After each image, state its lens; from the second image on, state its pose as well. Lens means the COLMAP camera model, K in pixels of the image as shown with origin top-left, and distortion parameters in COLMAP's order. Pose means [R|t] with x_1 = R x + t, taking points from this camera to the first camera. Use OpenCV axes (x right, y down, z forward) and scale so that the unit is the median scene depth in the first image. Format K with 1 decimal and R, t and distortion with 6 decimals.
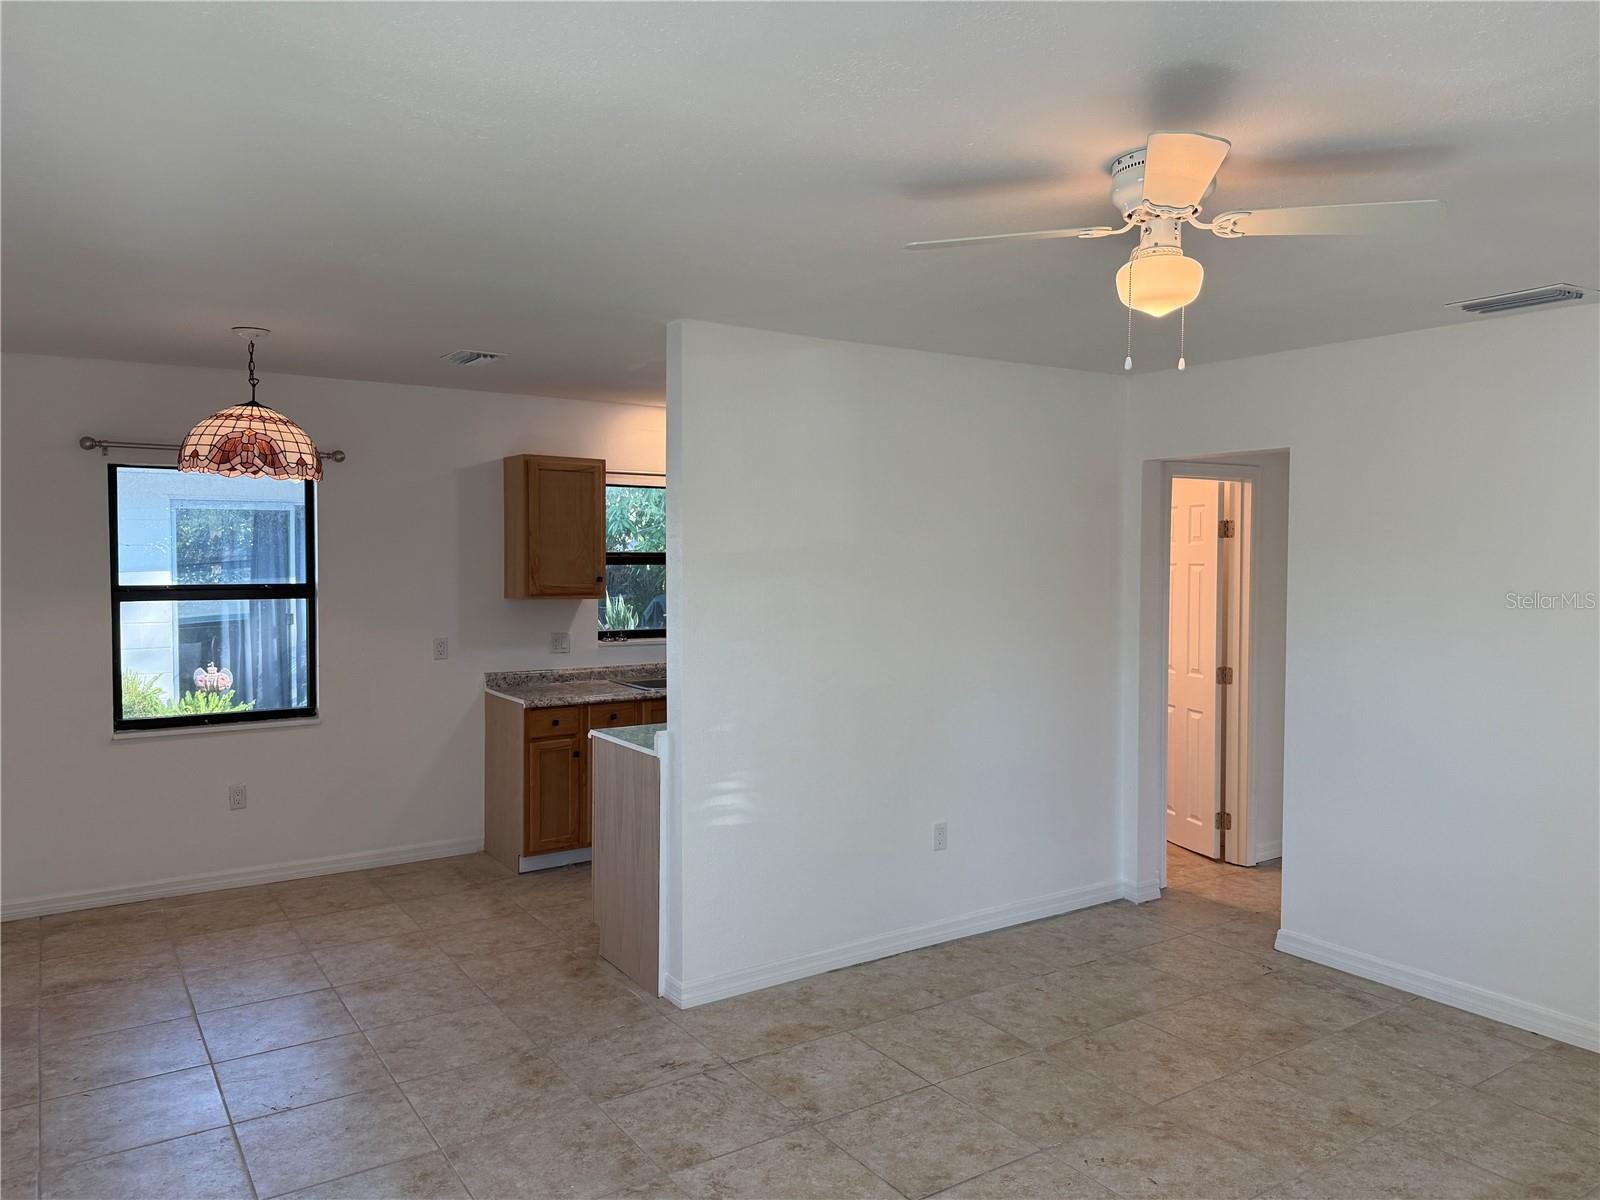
lens RADIAL K [[1134.0, 0, 800.0], [0, 1134.0, 600.0], [0, 0, 1]] dist [0.029223, -0.039327]
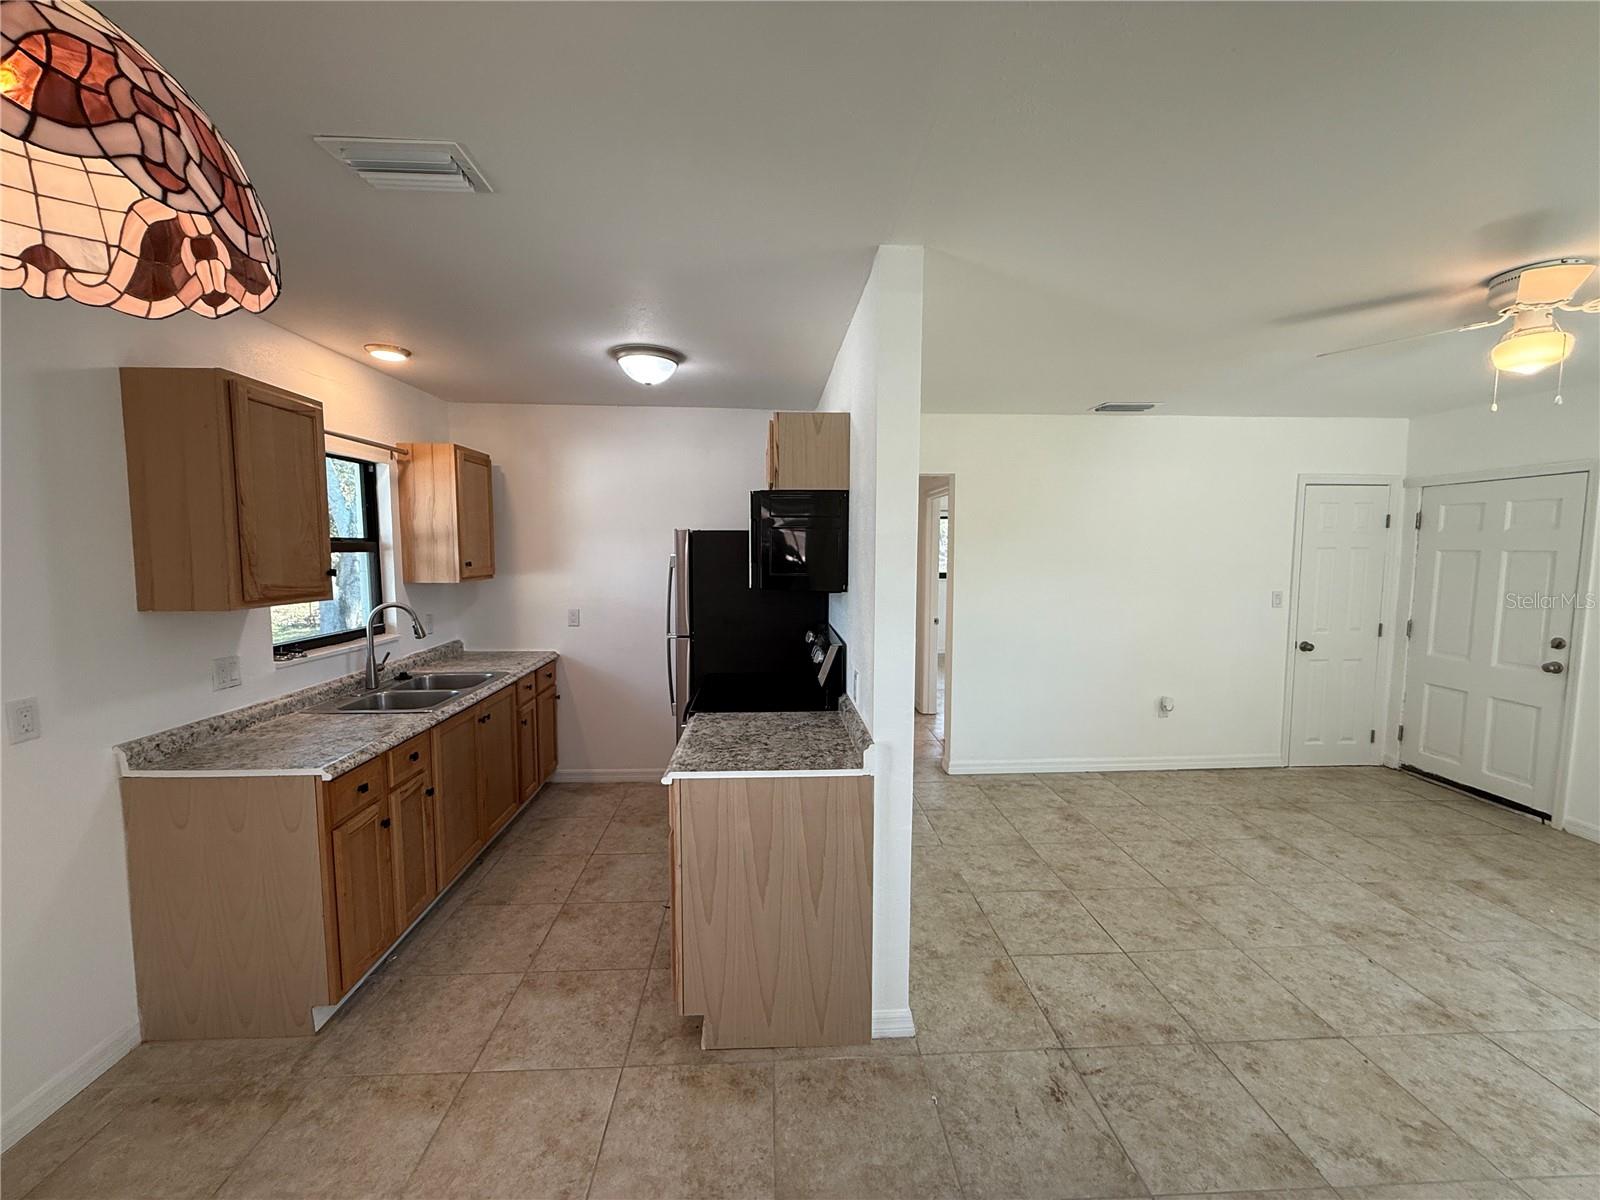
lens RADIAL K [[640.9, 0, 796.1], [0, 640.9, 600.1], [0, 0, 1]] dist [0.001174, 0.000674]
pose [[0.513171, -0.076366, 0.854882, -0.541890], [0.040765, 0.997078, 0.064598, -0.022257], [-0.857318, 0.001699, 0.514785, 0.787312]]
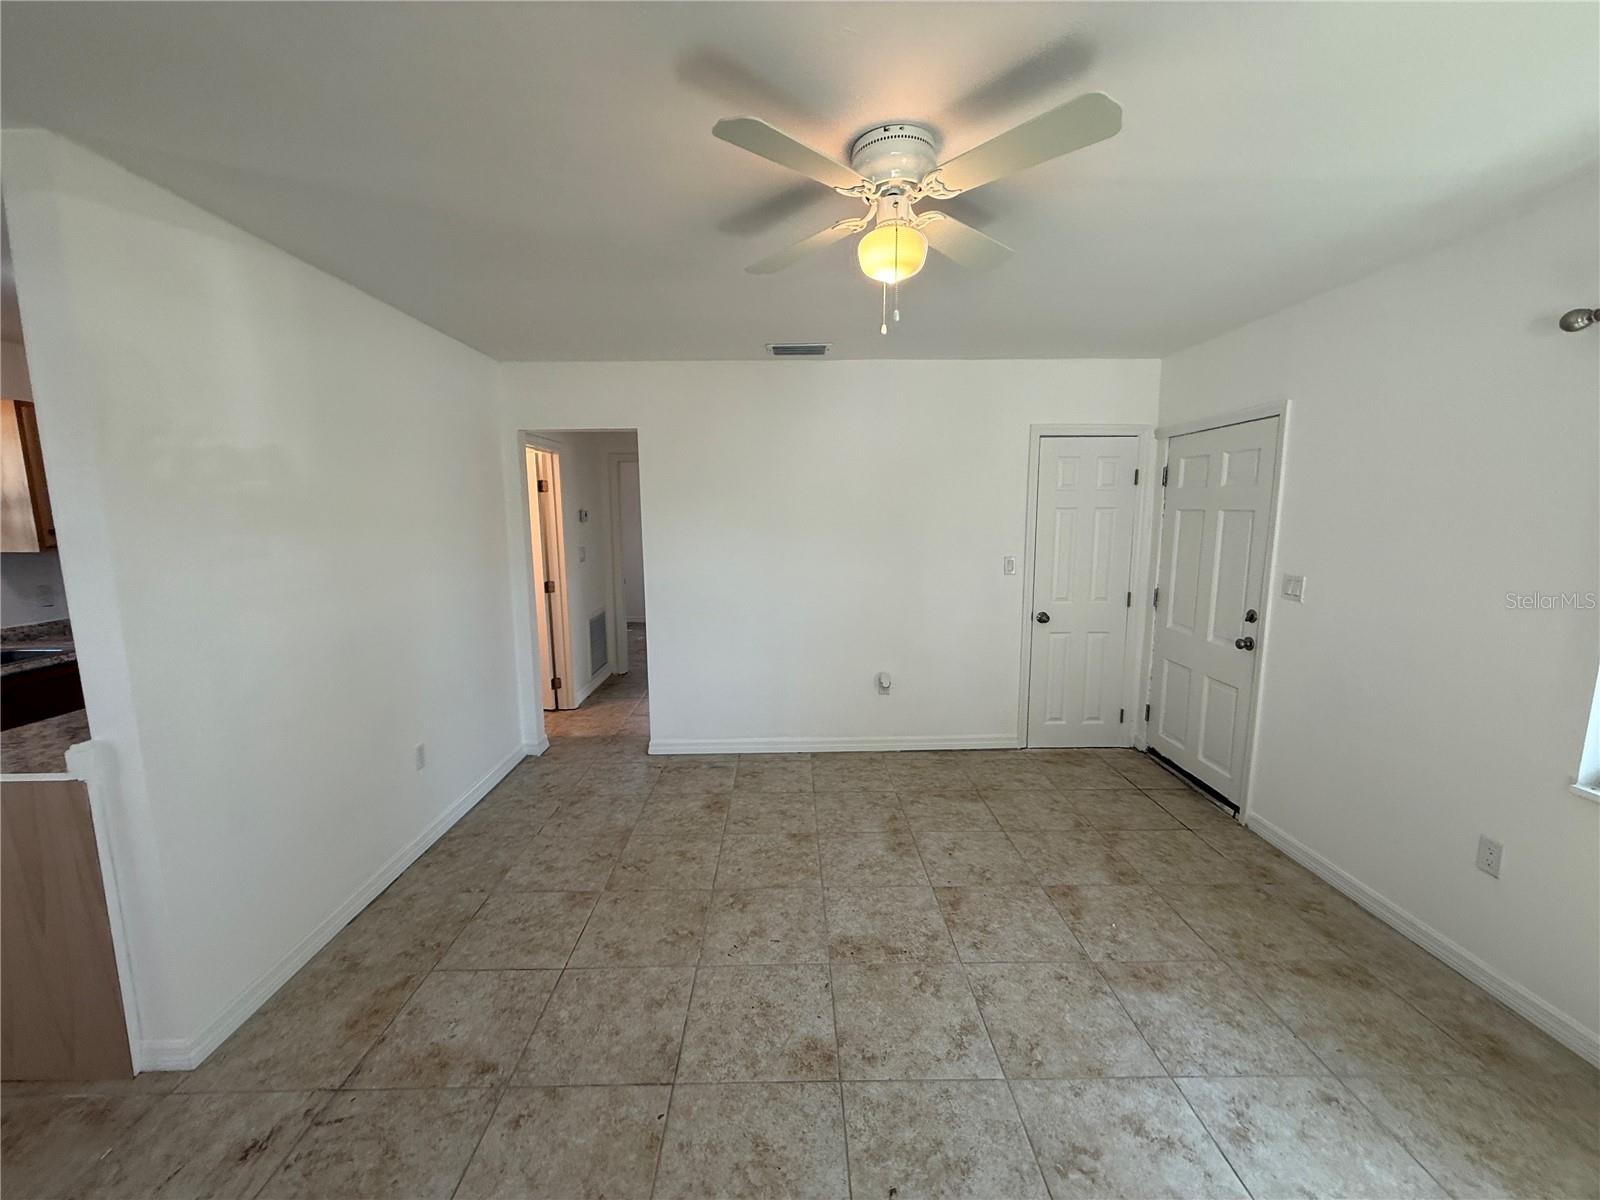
lens RADIAL K [[638.1, 0, 795.1], [0, 638.1, 601.2], [0, 0, 1]] dist [0.000356, 0.000313]
pose [[0.546119, -0.126863, 0.828046, -0.195130], [0.047403, 0.991563, 0.120651, -0.000069], [-0.836365, -0.026638, 0.547525, 0.394689]]
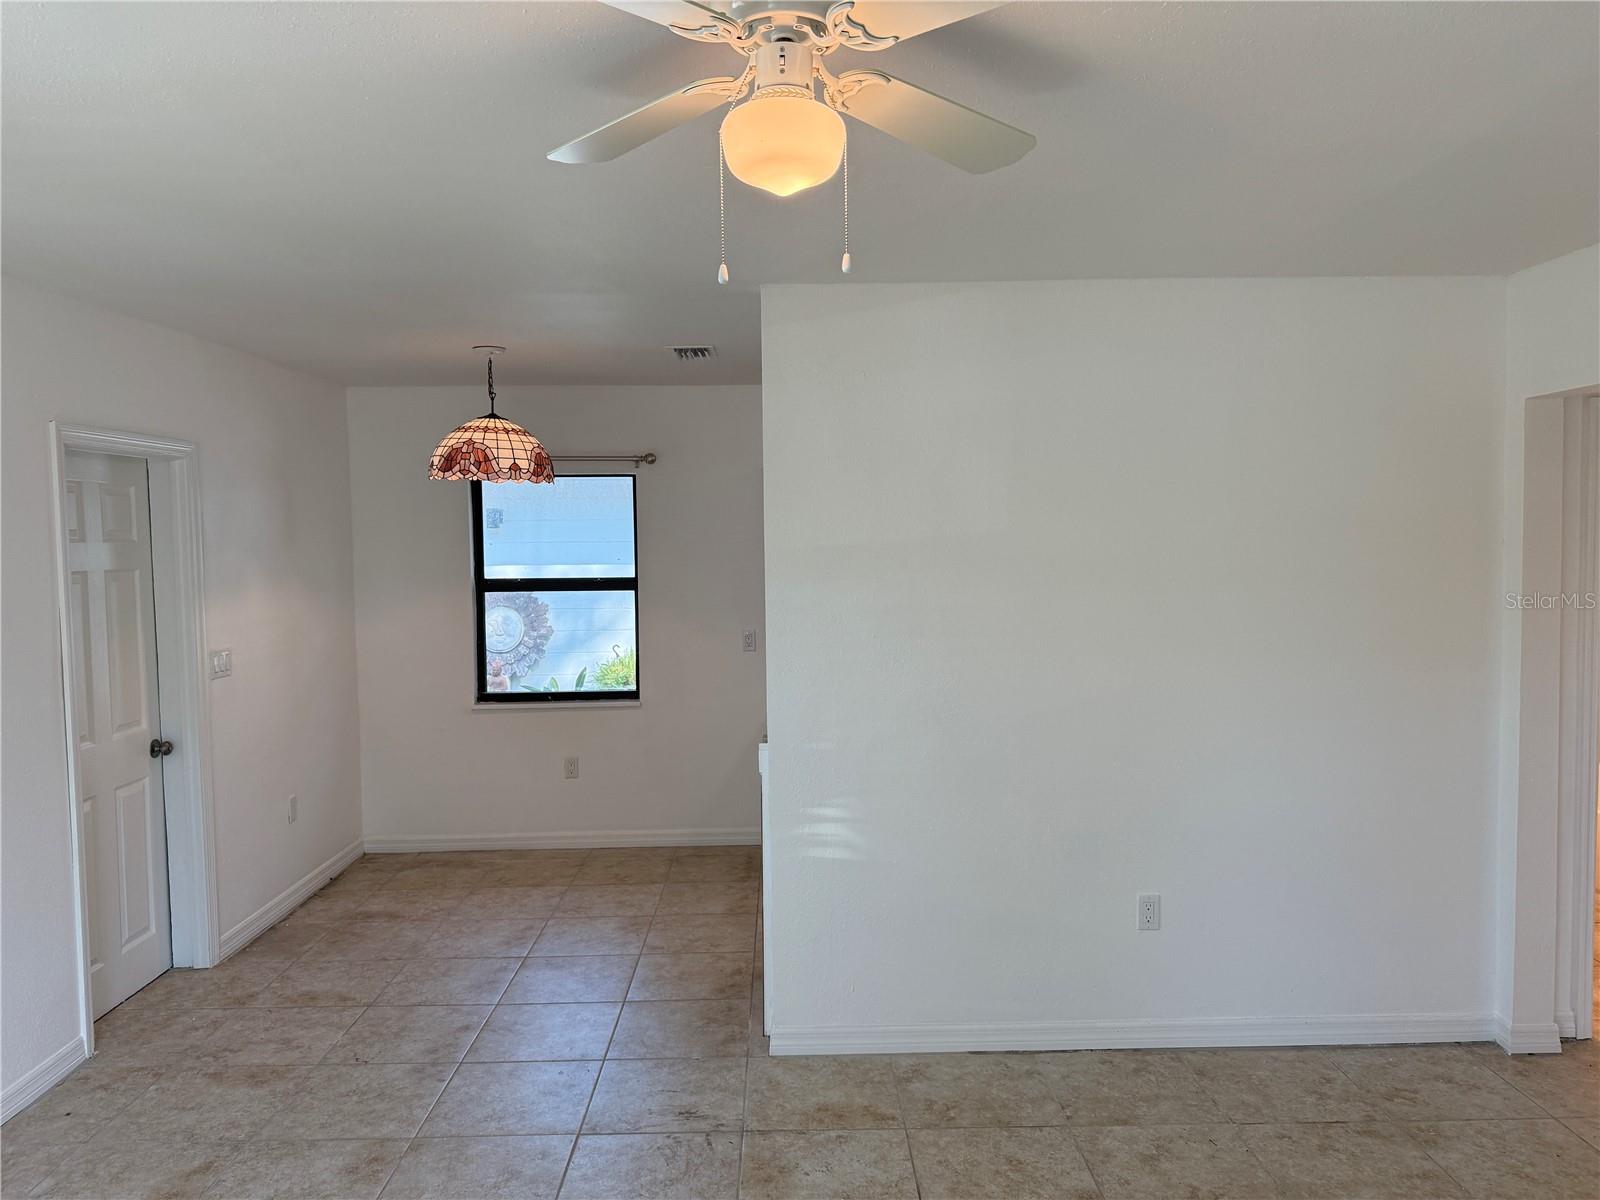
lens RADIAL K [[1132.3, 0, 792.8], [0, 1132.3, 594.8], [0, 0, 1]] dist [0.051937, -0.070957]
pose [[0.835860, 0.012044, -0.548810, 0.386466], [-0.008081, 0.999921, 0.009637, -0.012209], [0.548883, -0.003620, 0.835892, 0.247898]]
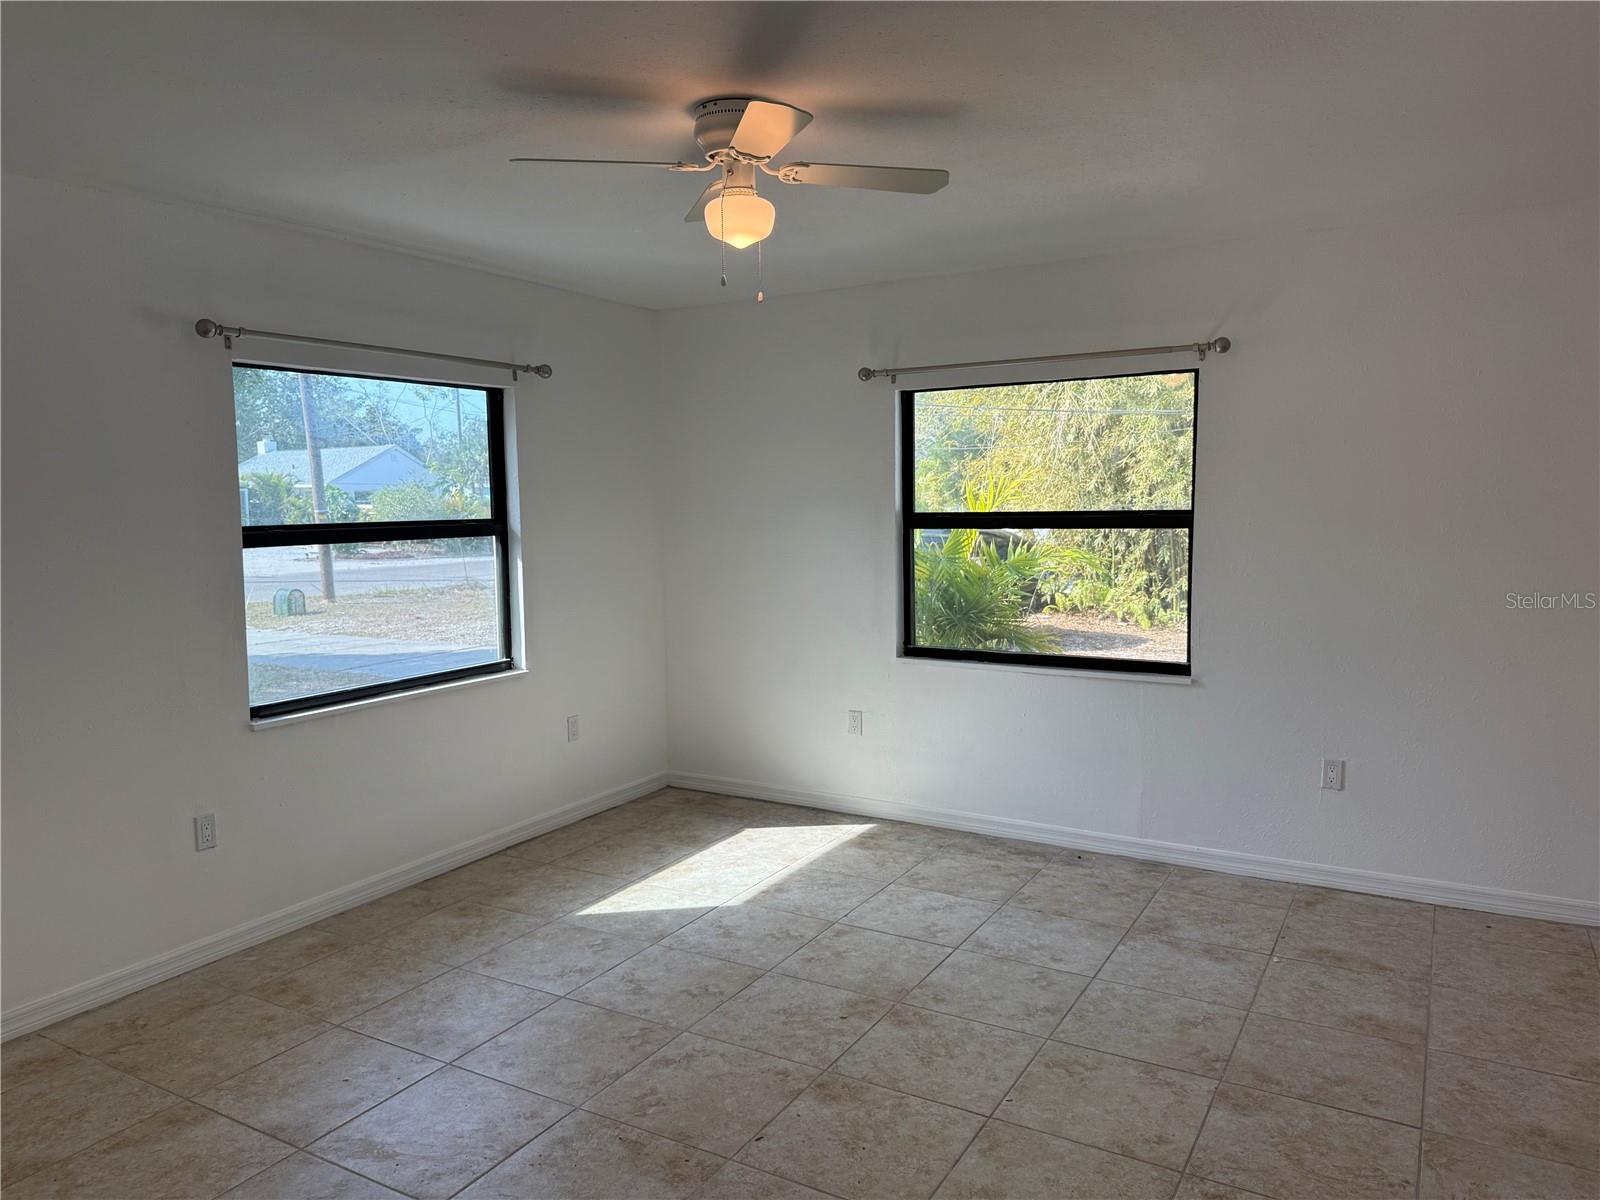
lens RADIAL K [[1123.5, 0, 802.1], [0, 1123.5, 596.8], [0, 0, 1]] dist [0.078027, -0.108948]
pose [[-0.897235, 0.048159, -0.438920, 0.443135], [-0.013437, 0.990596, 0.136156, -0.029939], [0.441349, 0.128062, -0.888150, 1.184973]]
